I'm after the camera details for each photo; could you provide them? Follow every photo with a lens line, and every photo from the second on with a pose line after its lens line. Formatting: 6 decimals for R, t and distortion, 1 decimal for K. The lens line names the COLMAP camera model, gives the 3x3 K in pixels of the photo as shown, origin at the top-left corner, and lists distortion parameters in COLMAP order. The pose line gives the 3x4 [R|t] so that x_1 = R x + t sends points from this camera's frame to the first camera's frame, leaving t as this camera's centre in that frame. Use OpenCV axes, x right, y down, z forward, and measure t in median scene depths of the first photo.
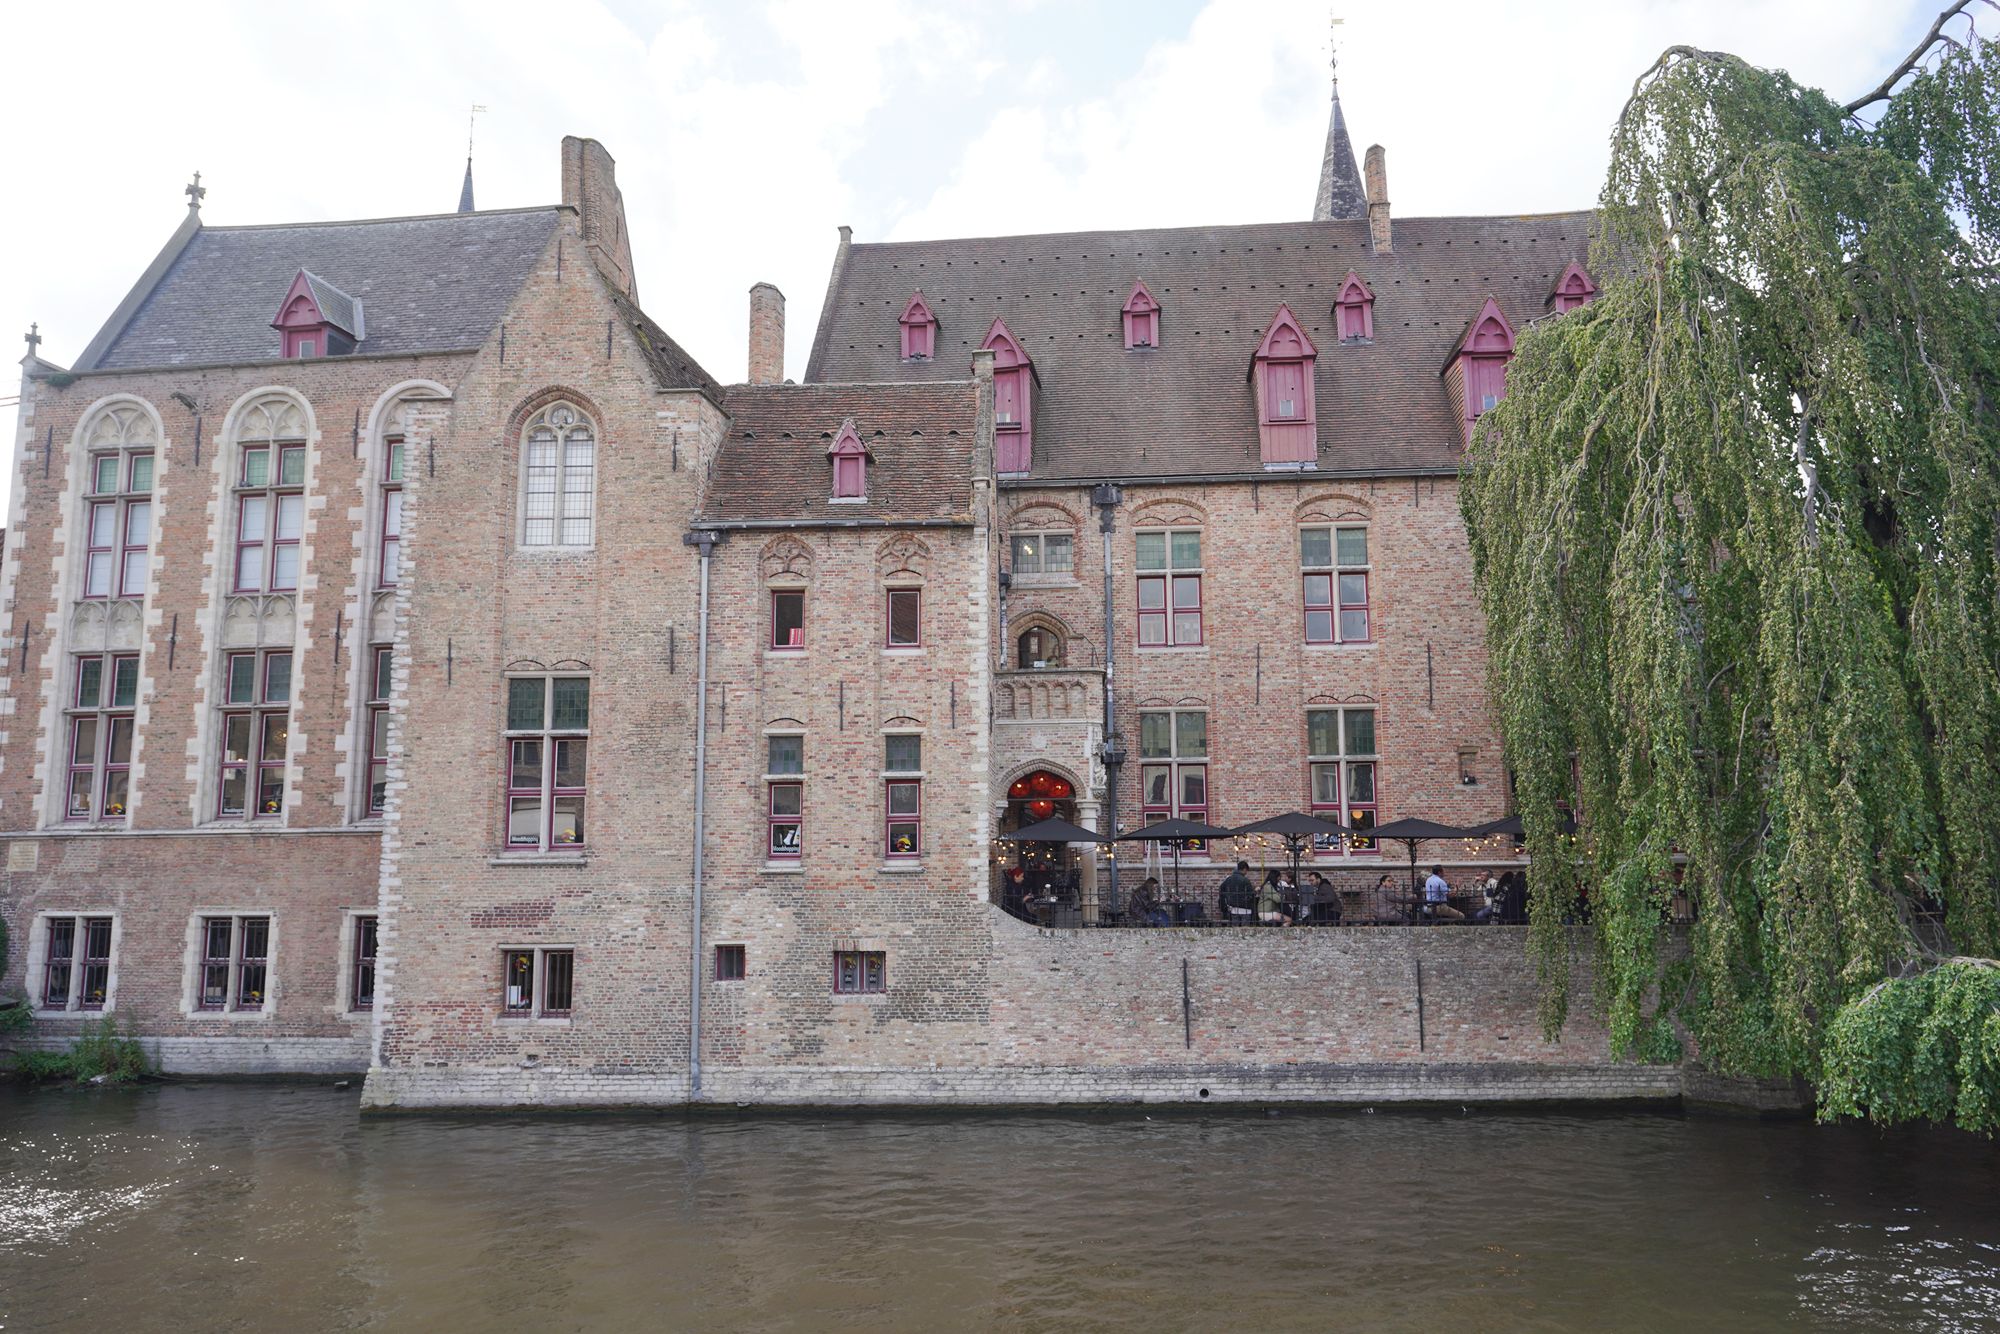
lens RADIAL K [[1366.9, 0, 1016.2], [0, 1366.9, 664.5], [0, 0, 1]] dist [-0.020575, 0.018780]
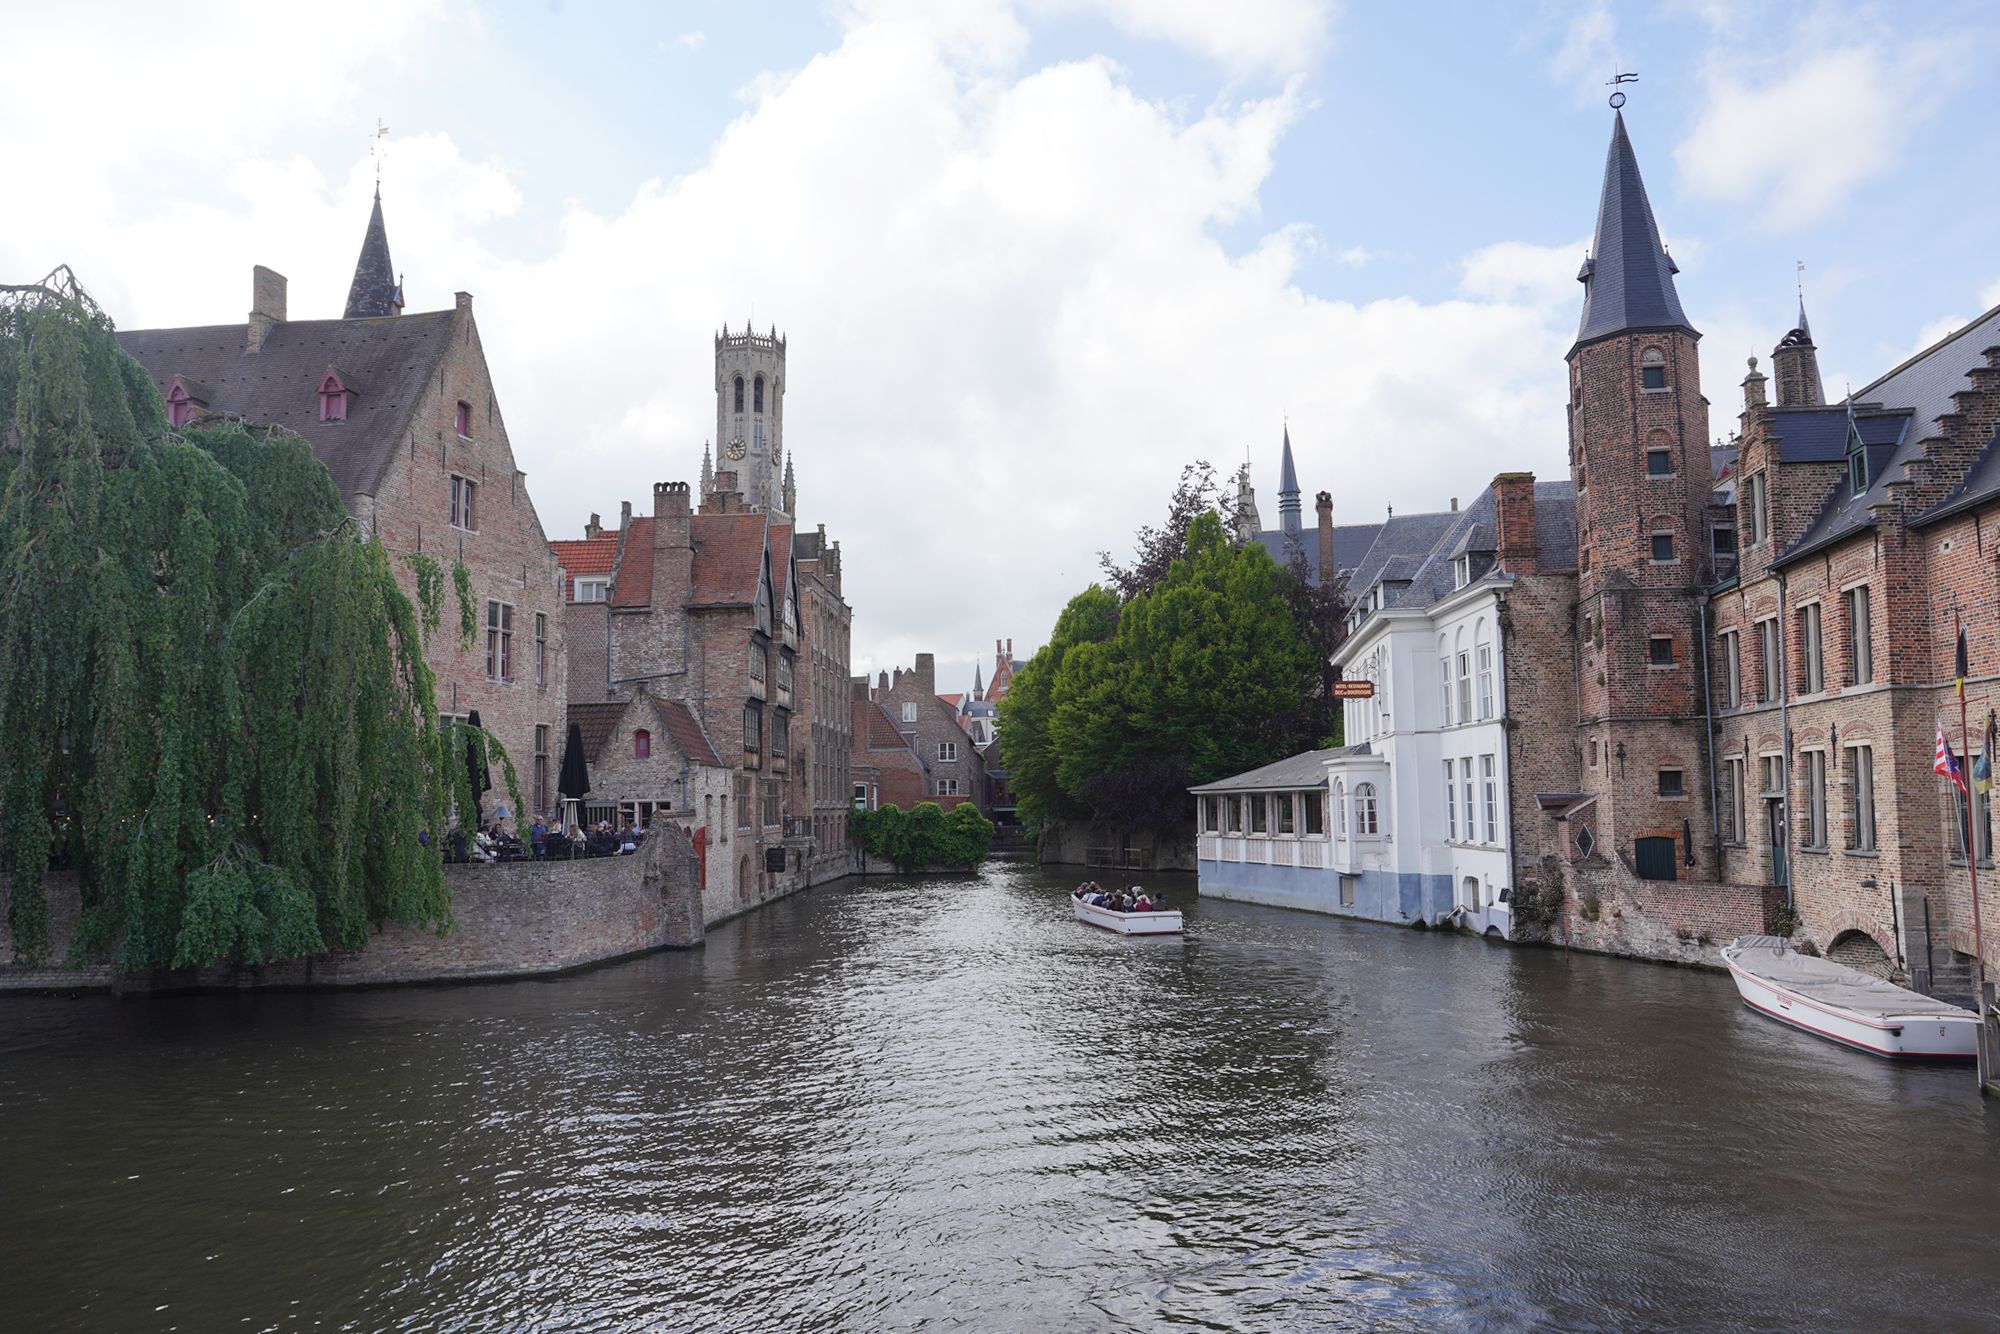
lens RADIAL K [[1366.9, 0, 1011.4], [0, 1366.9, 660.8], [0, 0, 1]] dist [-0.020575, 0.018780]
pose [[0.999816, -0.013428, 0.013706, 1.398081], [0.012794, 0.998889, 0.045363, -0.088210], [-0.014299, -0.045179, 0.998877, -0.462434]]
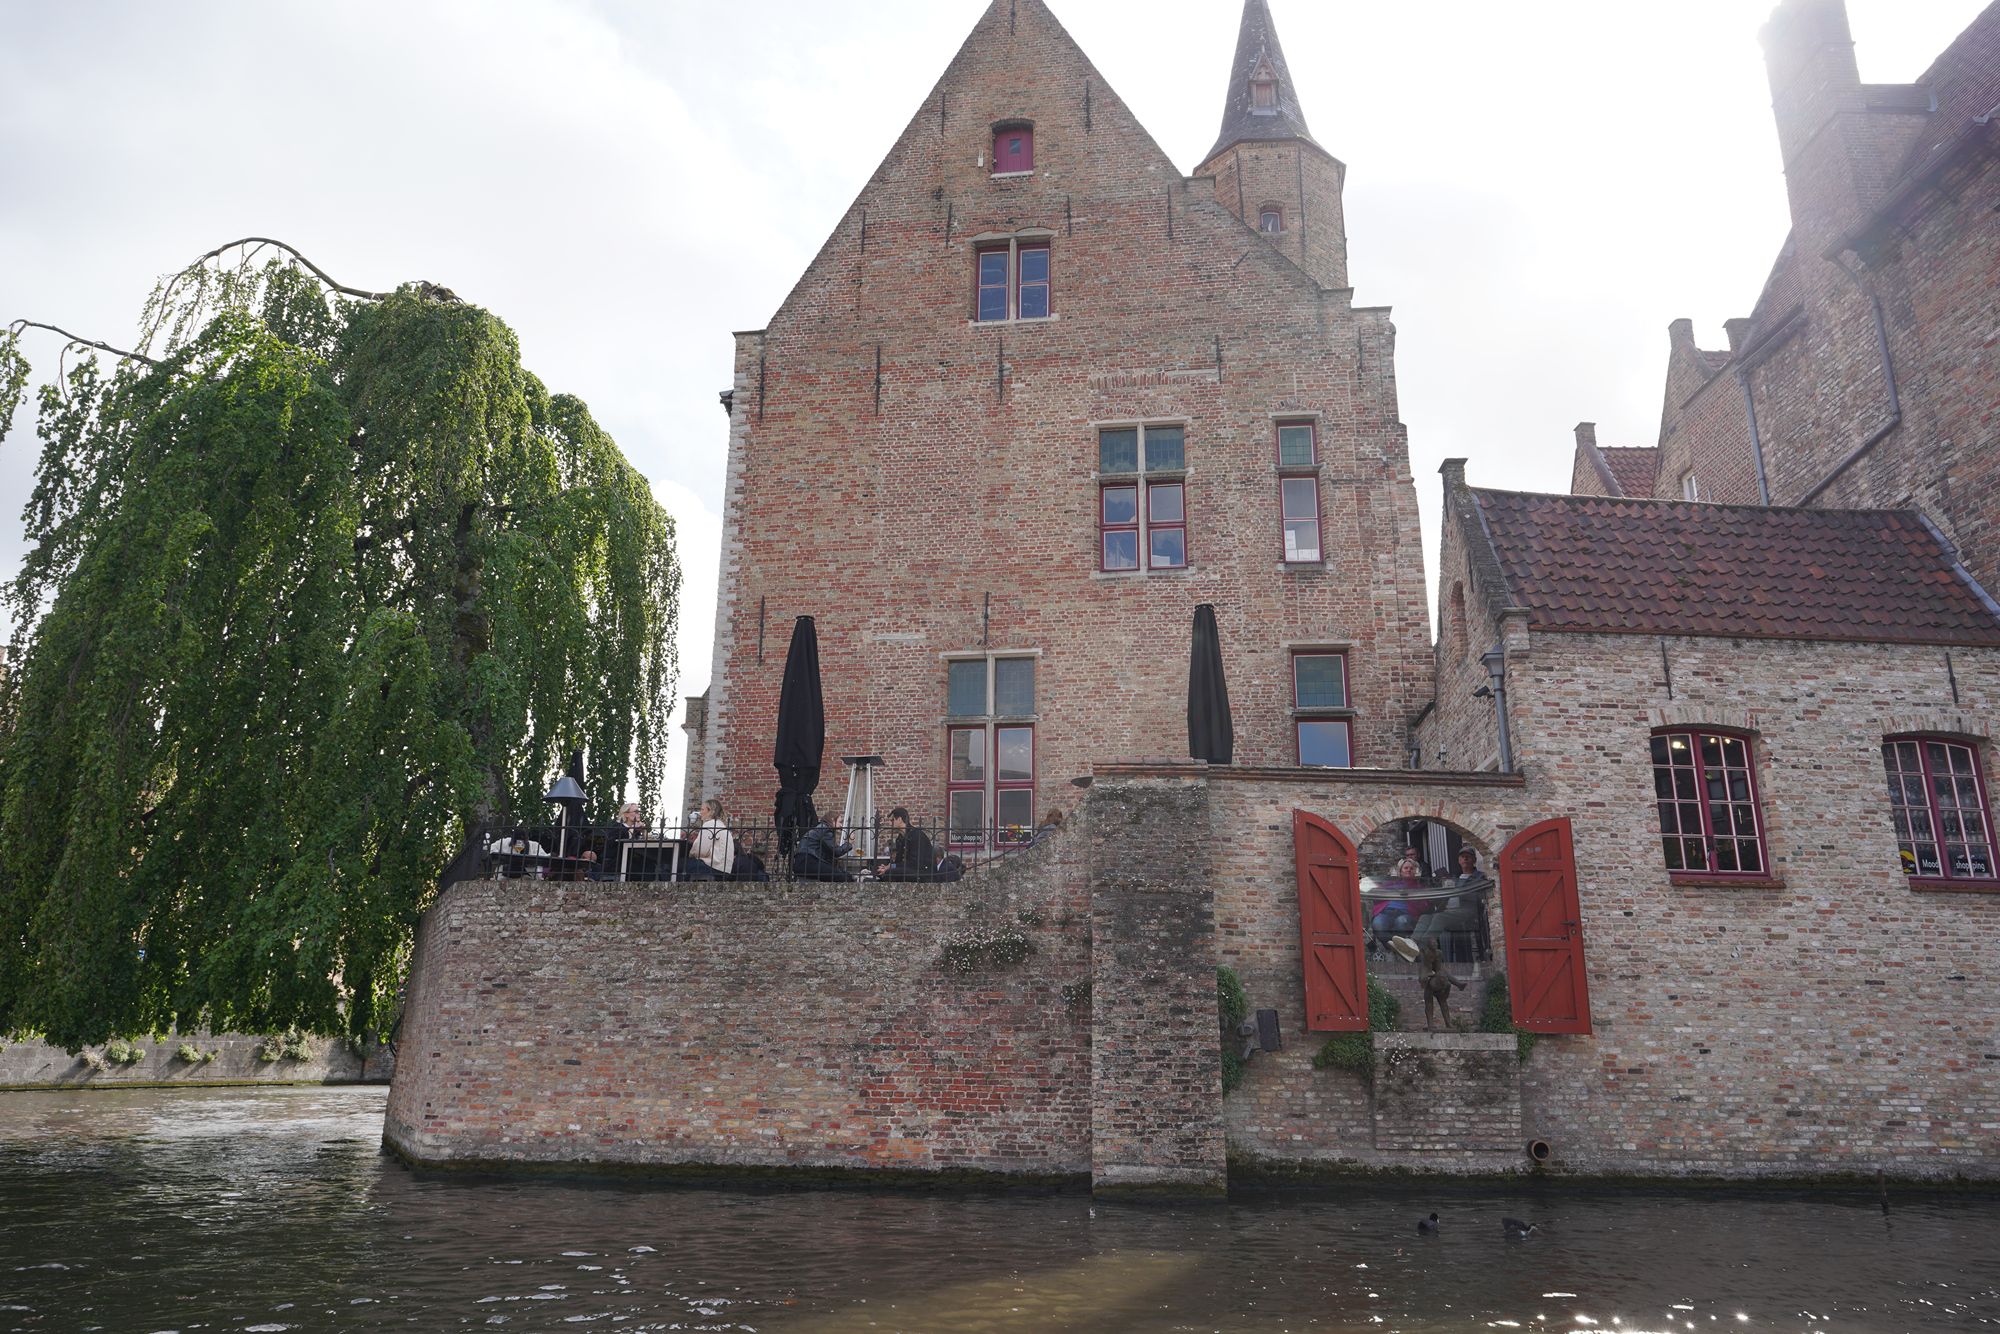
lens RADIAL K [[1366.9, 0, 971.5], [0, 1366.9, 624.3], [0, 0, 1]] dist [-0.020575, 0.018780]
pose [[0.073814, -0.305863, -0.949210, 1.553628], [0.135787, 0.946025, -0.294277, 0.297574], [0.987984, -0.107168, 0.111362, 1.206156]]
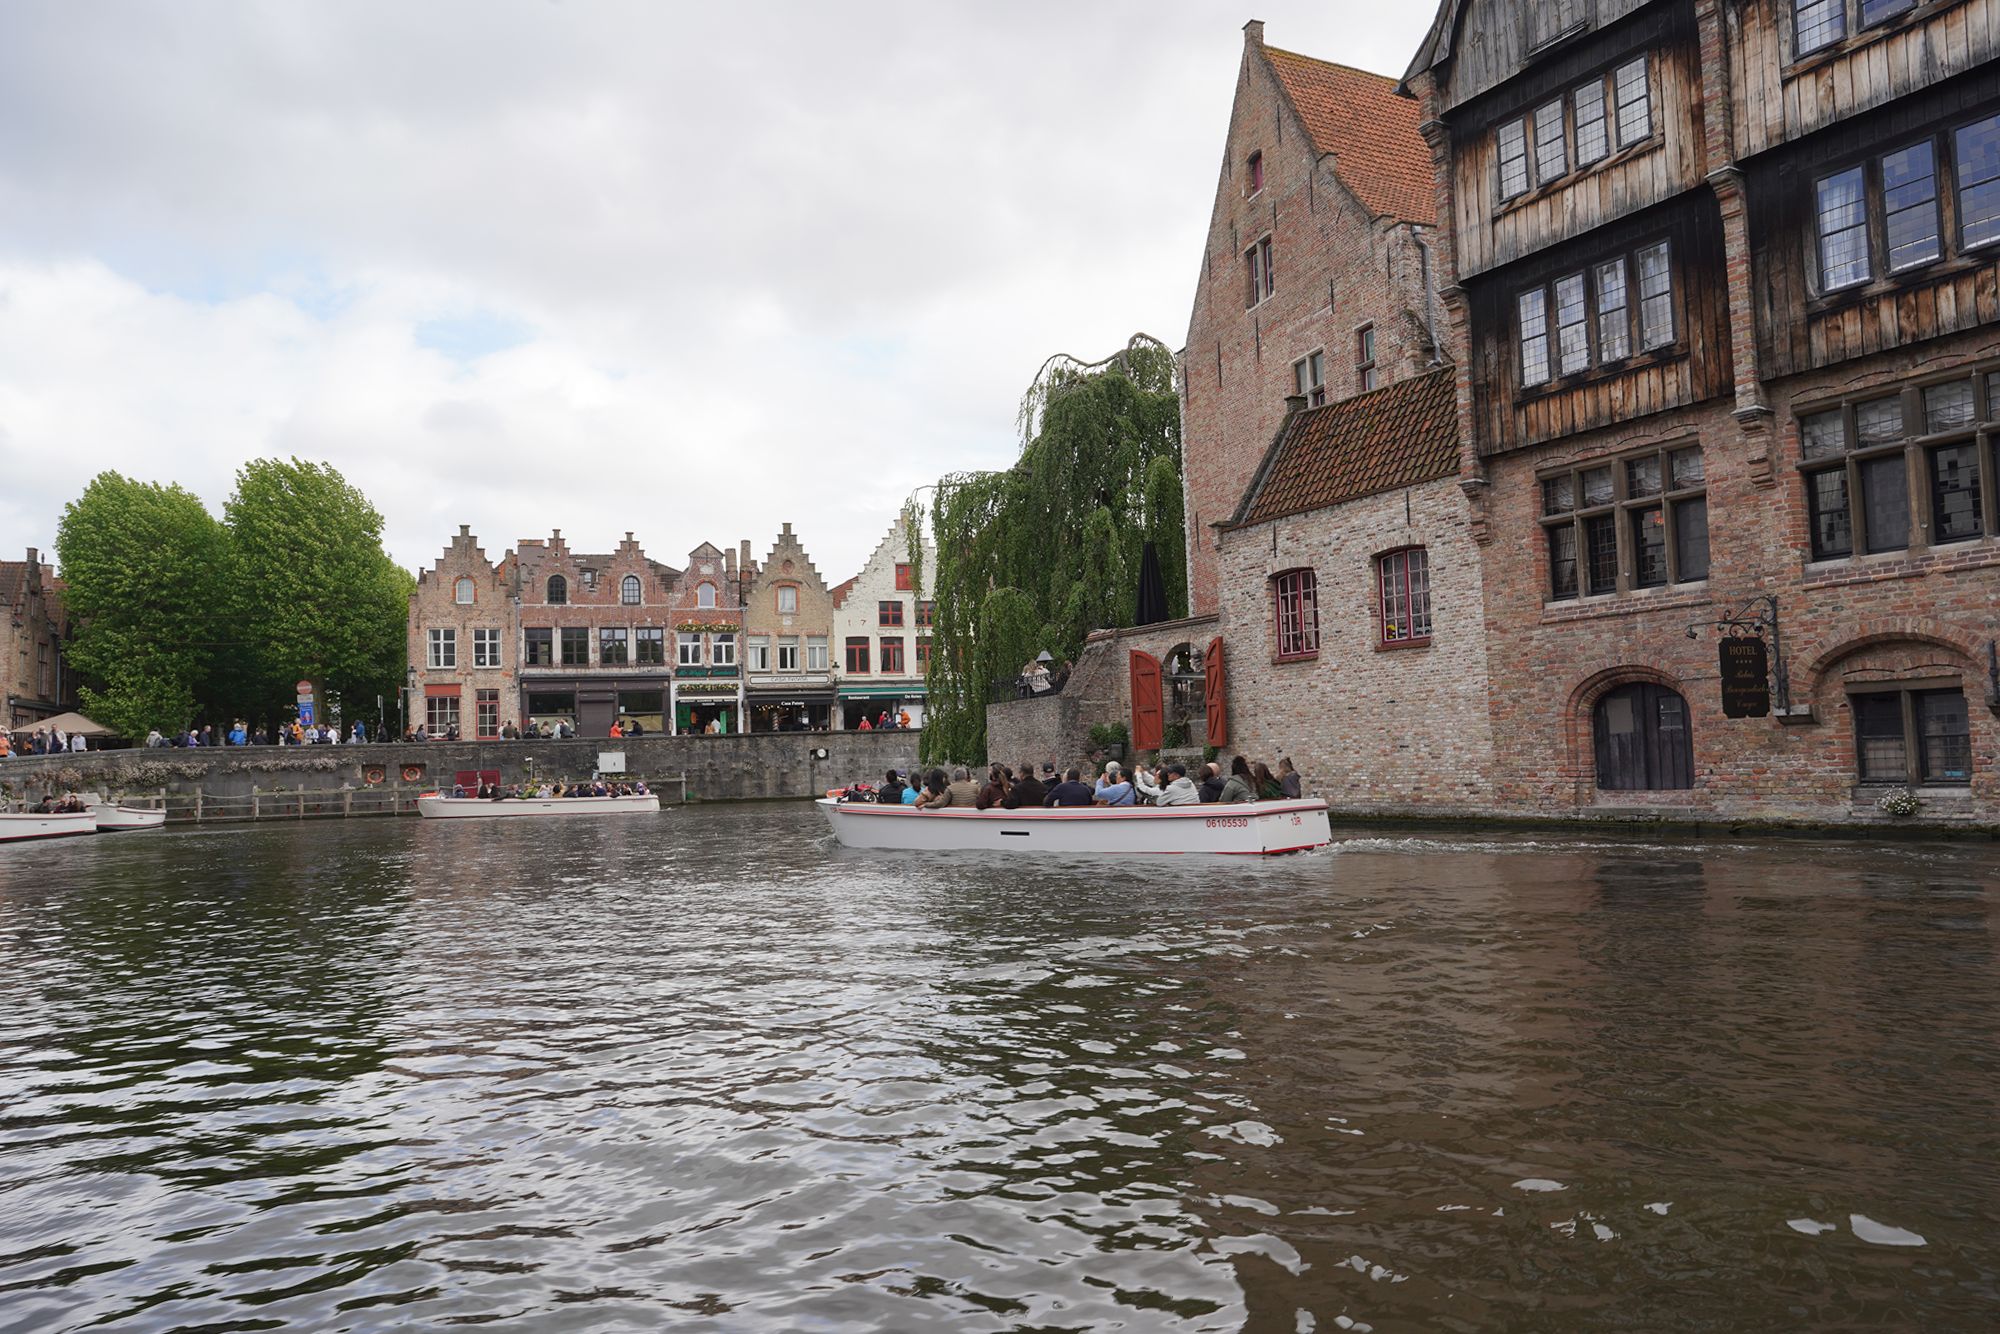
lens RADIAL K [[1366.9, 0, 1004.2], [0, 1366.9, 671.0], [0, 0, 1]] dist [-0.020575, 0.018780]
pose [[-0.847848, -0.002401, -0.530234, 1.739382], [0.118232, 0.973958, -0.193463, 0.466576], [0.516890, -0.226717, -0.825484, 2.376770]]
